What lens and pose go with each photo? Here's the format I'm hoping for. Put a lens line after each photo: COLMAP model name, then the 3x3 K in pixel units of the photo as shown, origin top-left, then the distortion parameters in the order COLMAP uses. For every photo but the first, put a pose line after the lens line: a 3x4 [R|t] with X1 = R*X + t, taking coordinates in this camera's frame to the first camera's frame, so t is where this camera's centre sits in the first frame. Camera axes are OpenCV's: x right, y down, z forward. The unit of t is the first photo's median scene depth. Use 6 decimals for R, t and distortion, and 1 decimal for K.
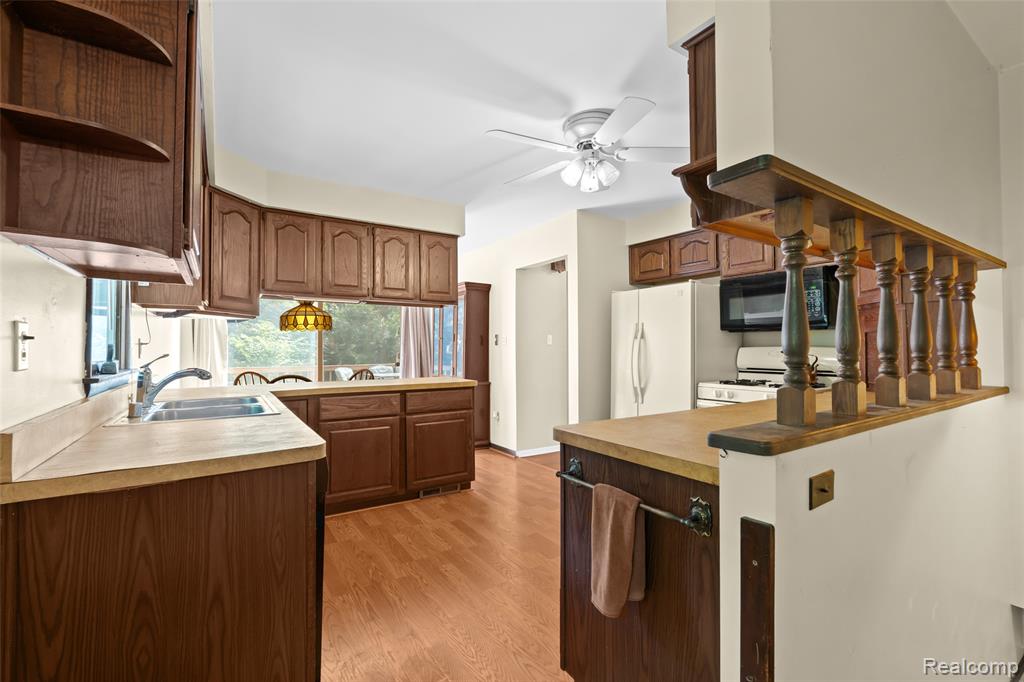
lens RADIAL K [[454.6, 0, 518.3], [0, 454.6, 342.6], [0, 0, 1]] dist [-0.006405, 0.001024]
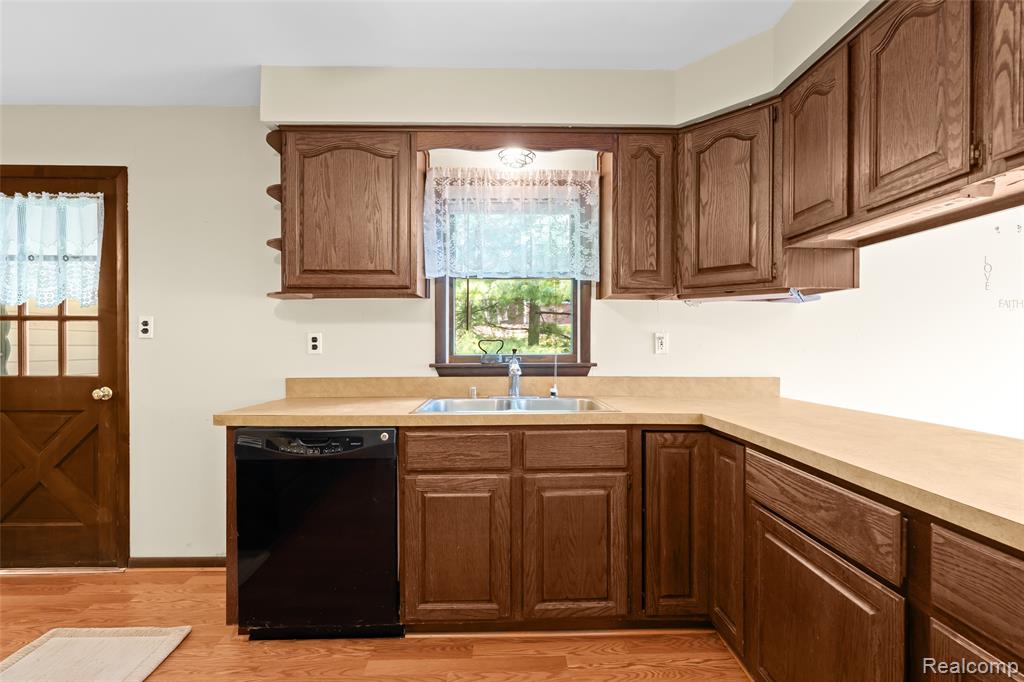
lens RADIAL K [[454.6, 0, 507.5], [0, 454.6, 341.2], [0, 0, 1]] dist [-0.006405, 0.001024]
pose [[-0.538119, -0.000325, -0.842869, 0.095379], [0.010092, 0.999926, -0.006828, 0.010246], [0.842808, -0.012180, -0.538076, 0.995166]]
